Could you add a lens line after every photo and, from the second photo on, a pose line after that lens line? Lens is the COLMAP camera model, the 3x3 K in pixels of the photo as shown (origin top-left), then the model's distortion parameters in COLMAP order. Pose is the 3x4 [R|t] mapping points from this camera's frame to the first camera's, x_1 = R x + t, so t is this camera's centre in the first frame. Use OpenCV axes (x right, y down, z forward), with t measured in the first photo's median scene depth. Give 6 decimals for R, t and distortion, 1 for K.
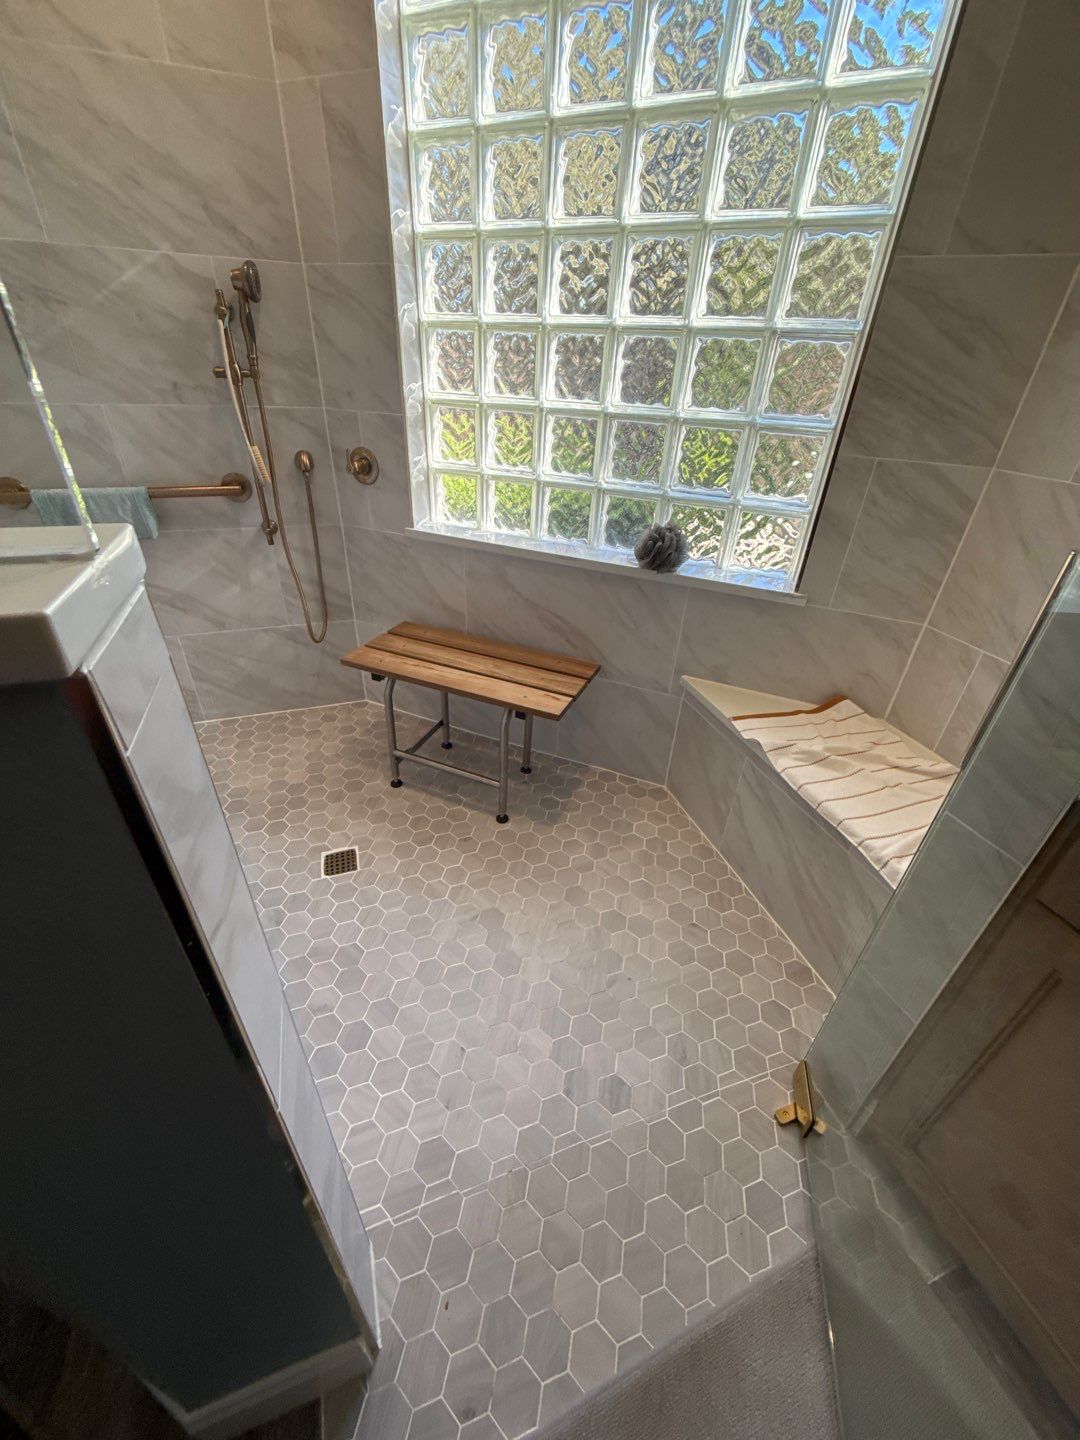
lens RADIAL K [[576.7, 0, 541.9], [0, 576.7, 720.4], [0, 0, 1]] dist [0.002166, 0.000330]
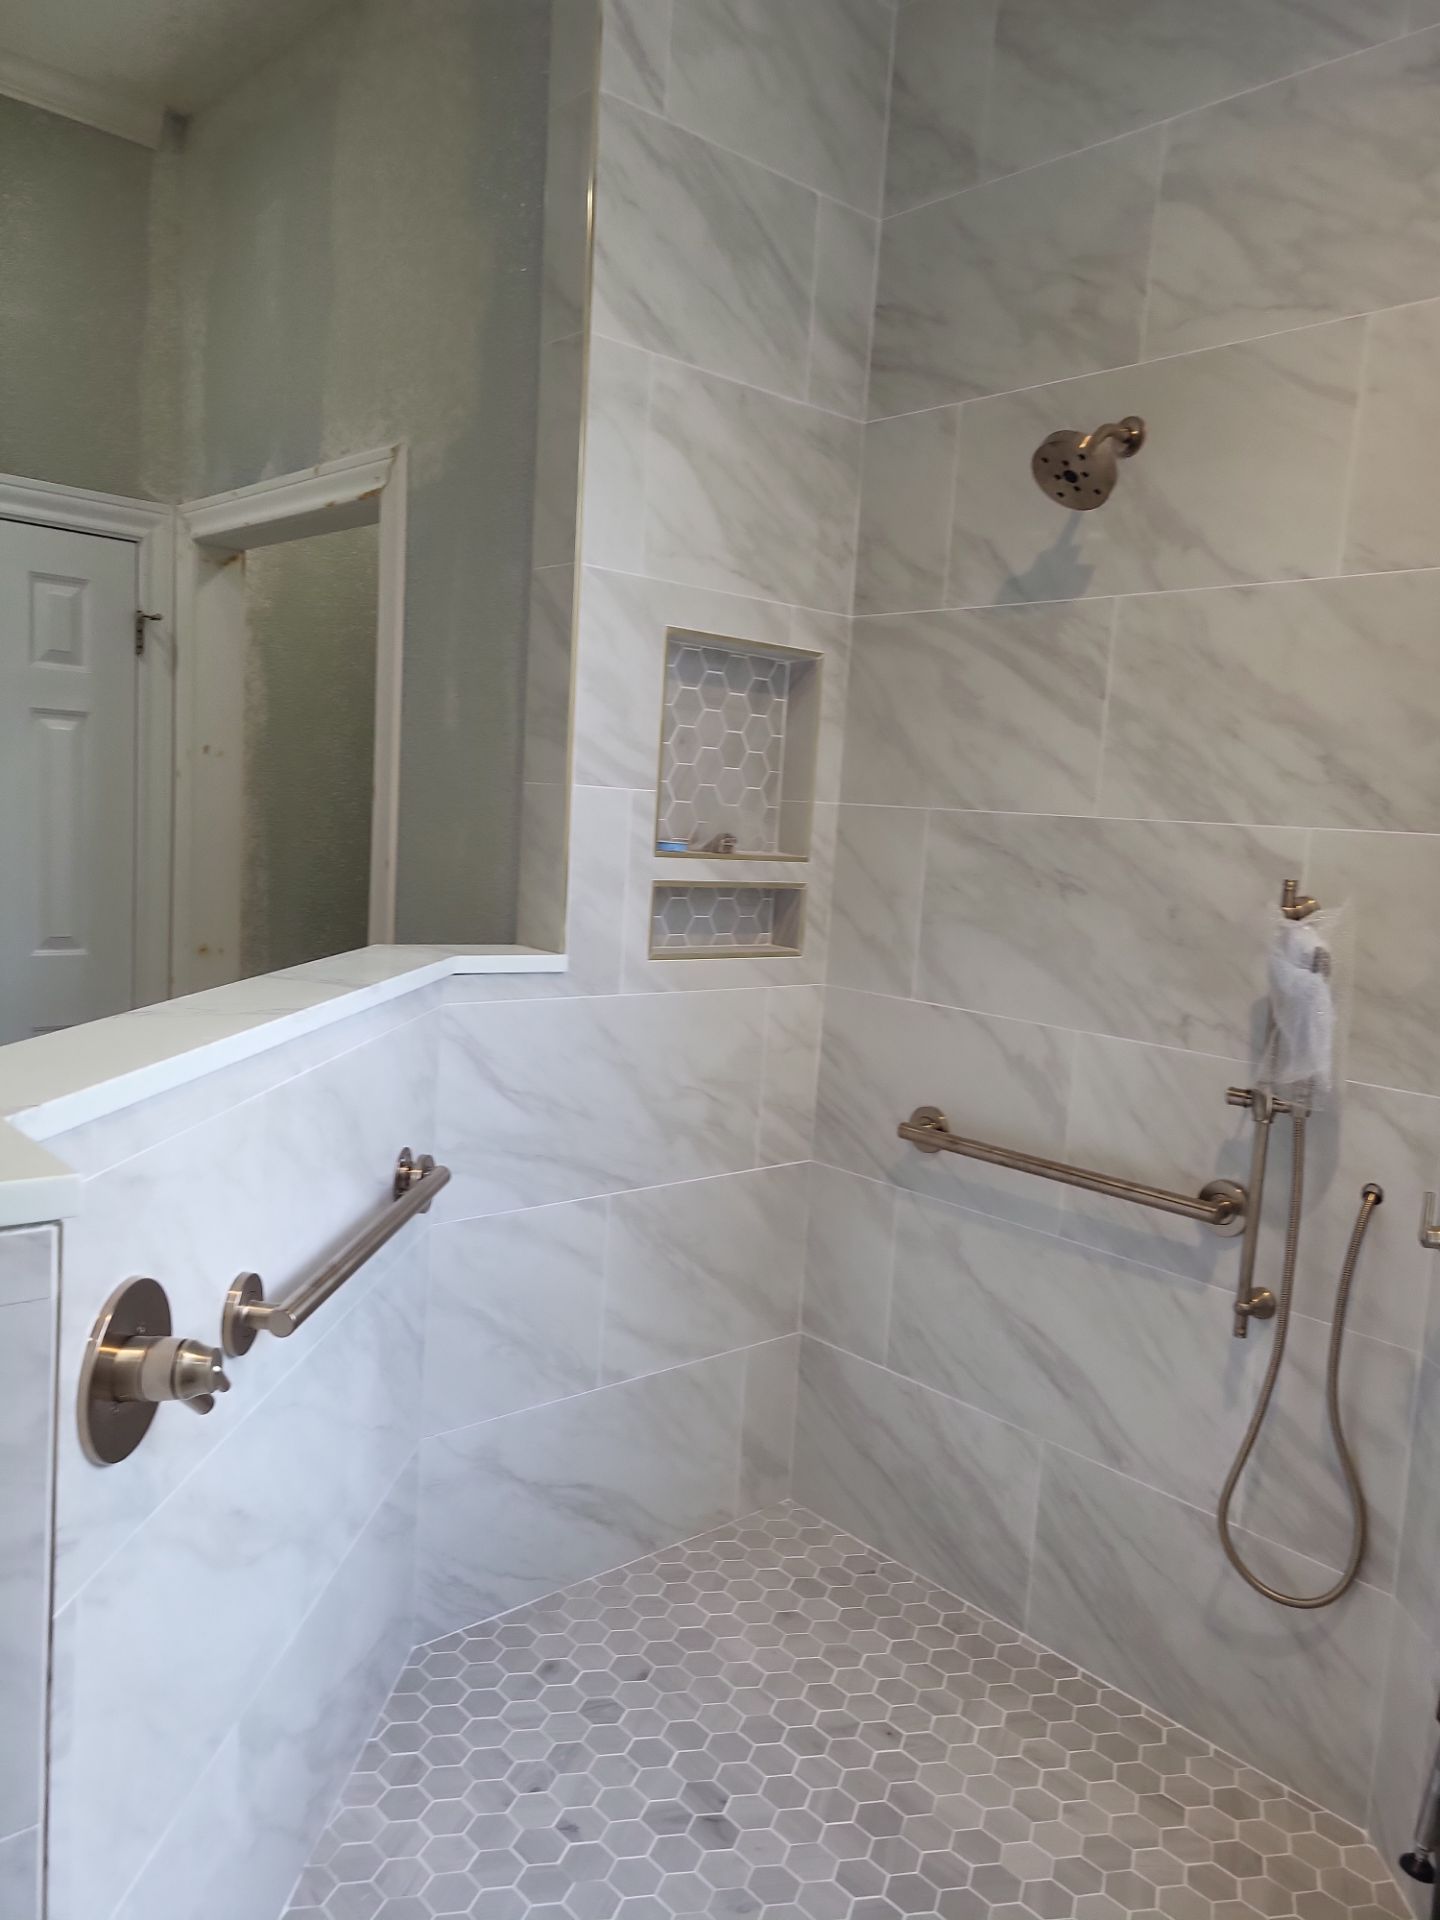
lens RADIAL K [[1462.9, 0, 718.6], [0, 1462.9, 978.4], [0, 0, 1]] dist [0.047912, 0.001891]
pose [[0.377447, 0.094013, -0.921247, 0.446052], [-0.533642, 0.835120, -0.133417, -0.184390], [0.756809, 0.541974, 0.365383, 0.137578]]
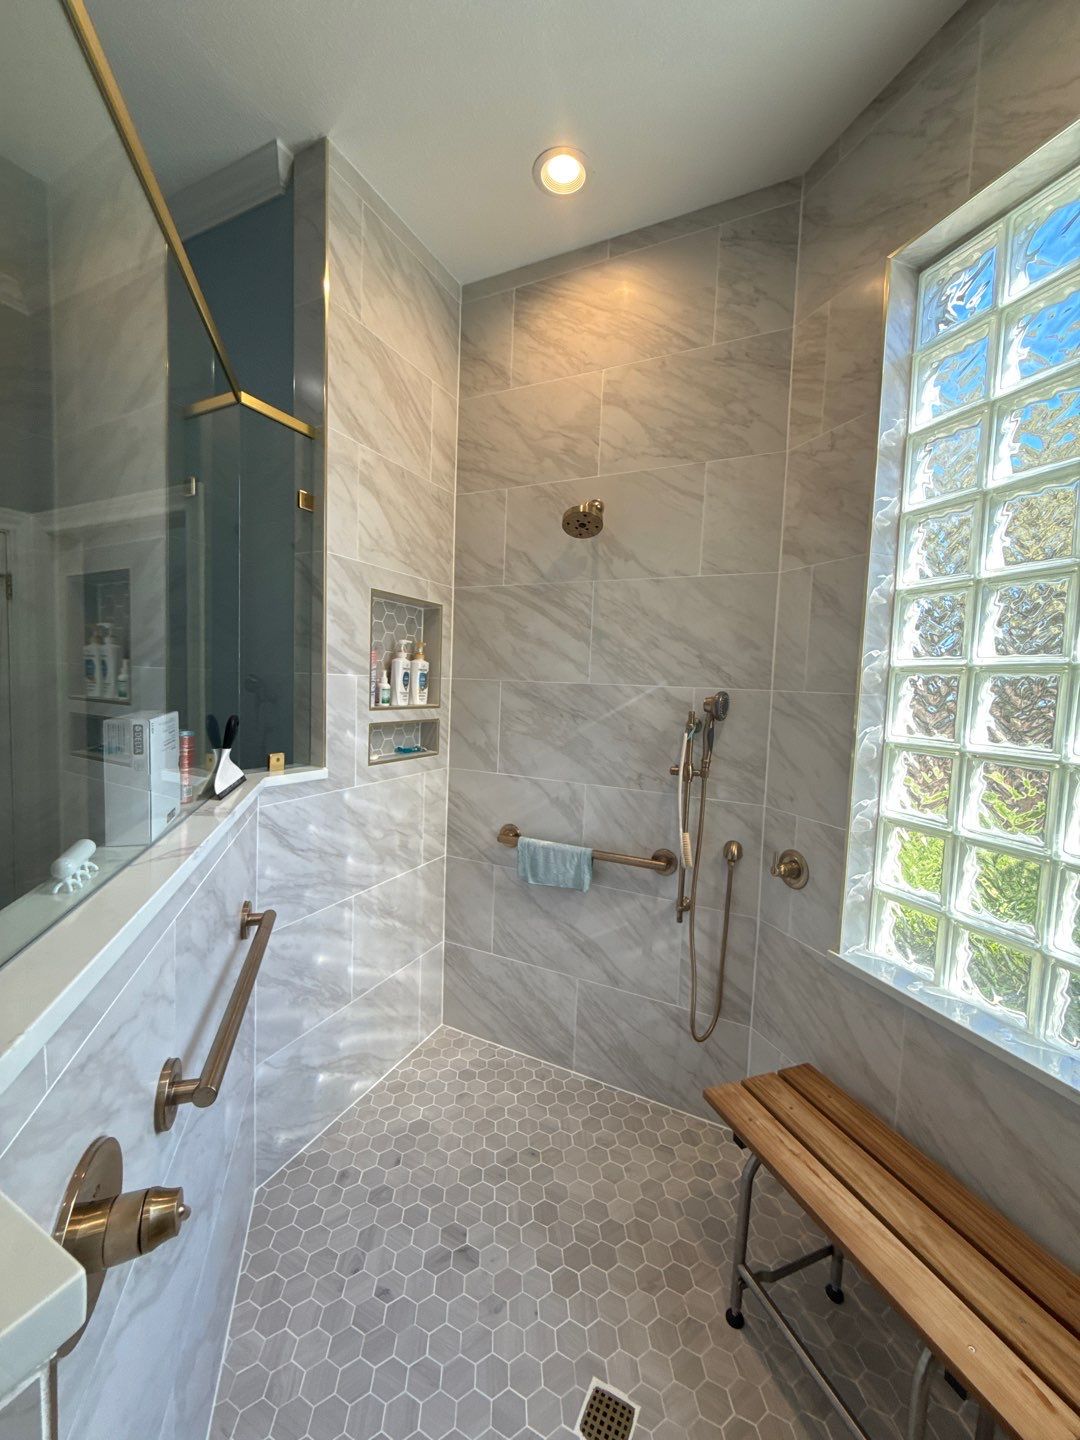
lens RADIAL K [[576.7, 0, 540.0], [0, 576.7, 718.3], [0, 0, 1]] dist [0.002166, 0.000330]
pose [[0.699120, 0.035354, -0.714130, 0.052638], [-0.390542, 0.855505, -0.339981, -0.192998], [0.598922, 0.516586, 0.611908, 0.097781]]
